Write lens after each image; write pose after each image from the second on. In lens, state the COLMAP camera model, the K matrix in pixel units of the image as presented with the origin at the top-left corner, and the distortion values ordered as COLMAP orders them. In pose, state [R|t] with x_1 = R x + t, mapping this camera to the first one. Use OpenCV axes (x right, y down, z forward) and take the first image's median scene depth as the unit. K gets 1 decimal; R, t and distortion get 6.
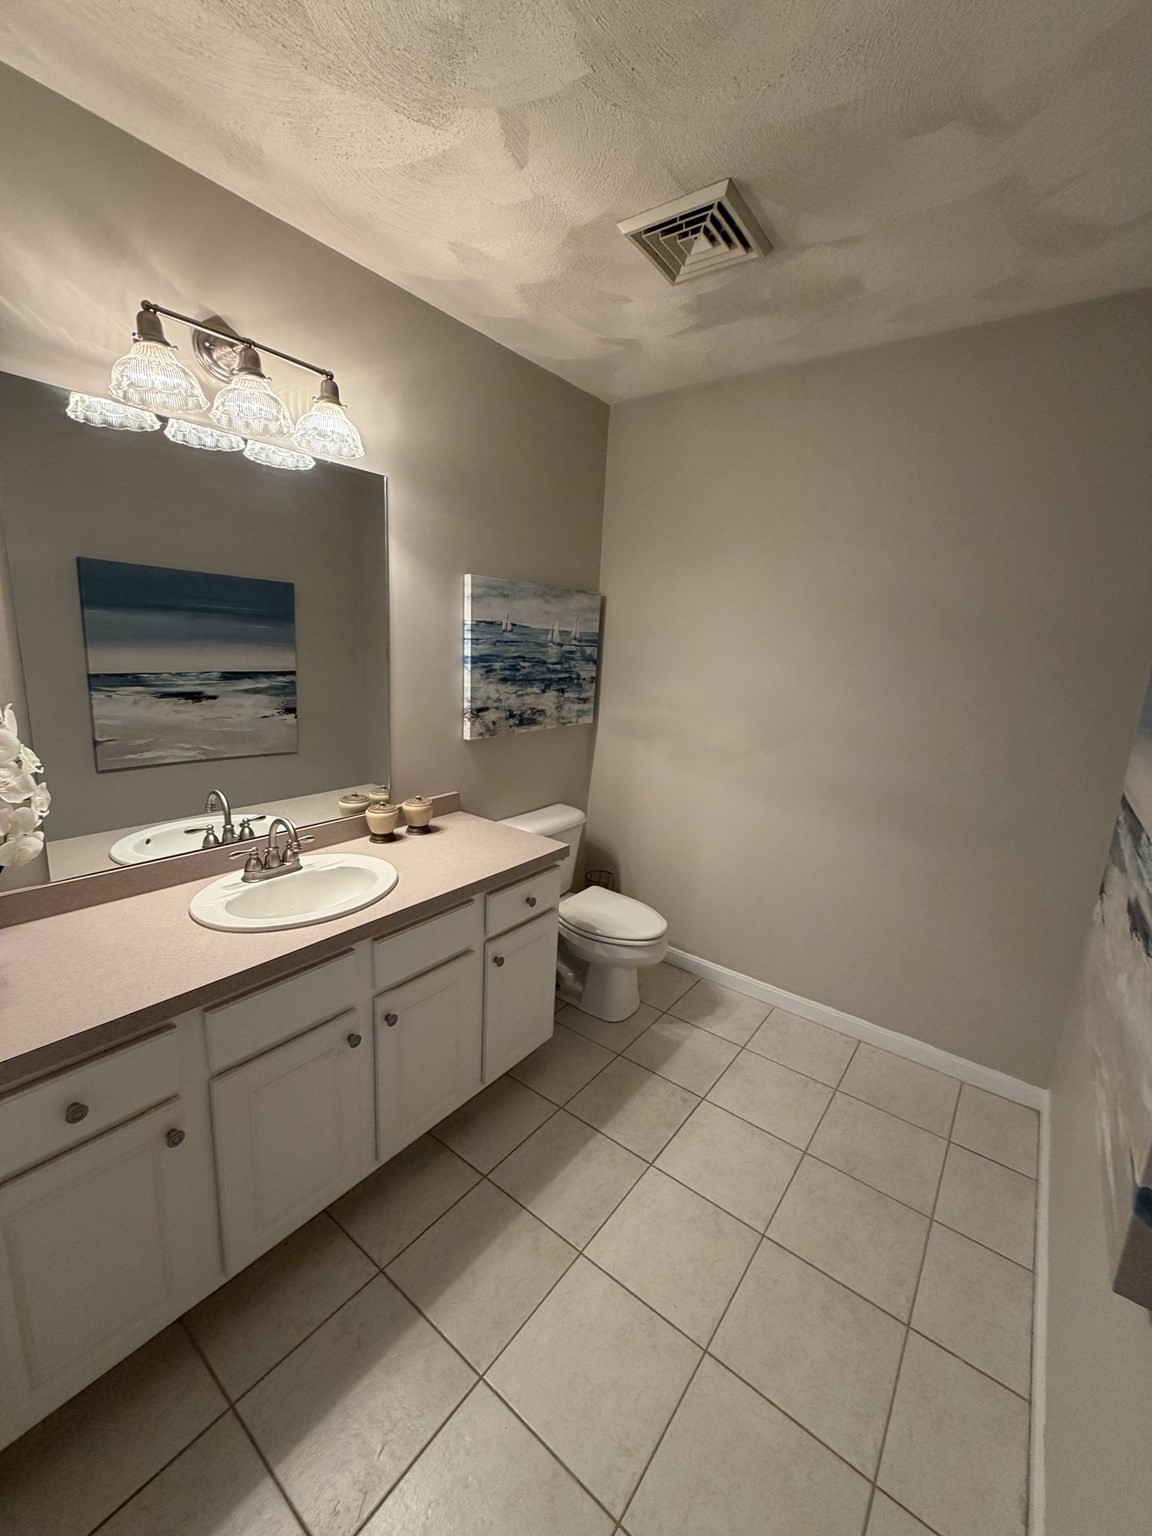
lens RADIAL K [[614.8, 0, 581.4], [0, 614.8, 764.1], [0, 0, 1]] dist [-0.000442, 0.001088]
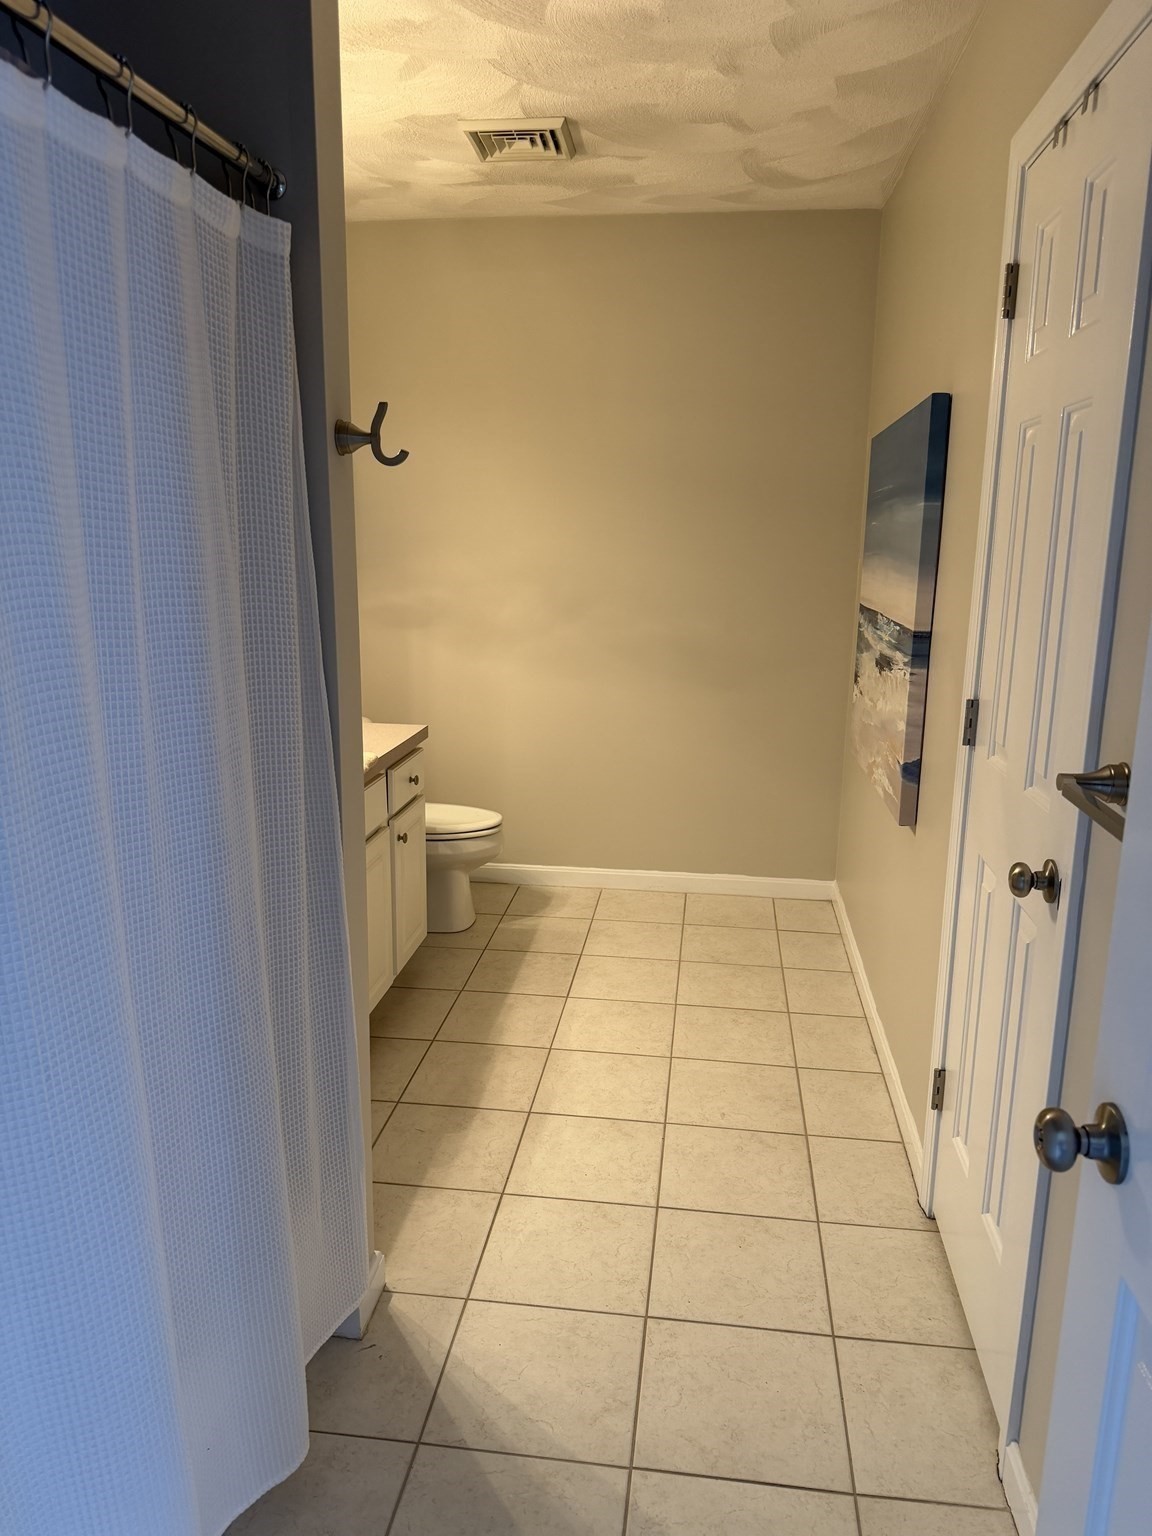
lens RADIAL K [[1072.9, 0, 573.6], [0, 1072.9, 769.5], [0, 0, 1]] dist [0.041124, -0.003797]
pose [[0.870479, -0.150442, 0.468651, -0.644780], [0.135231, 0.988602, 0.066171, 0.126084], [-0.473264, 0.005776, 0.880902, -0.610933]]
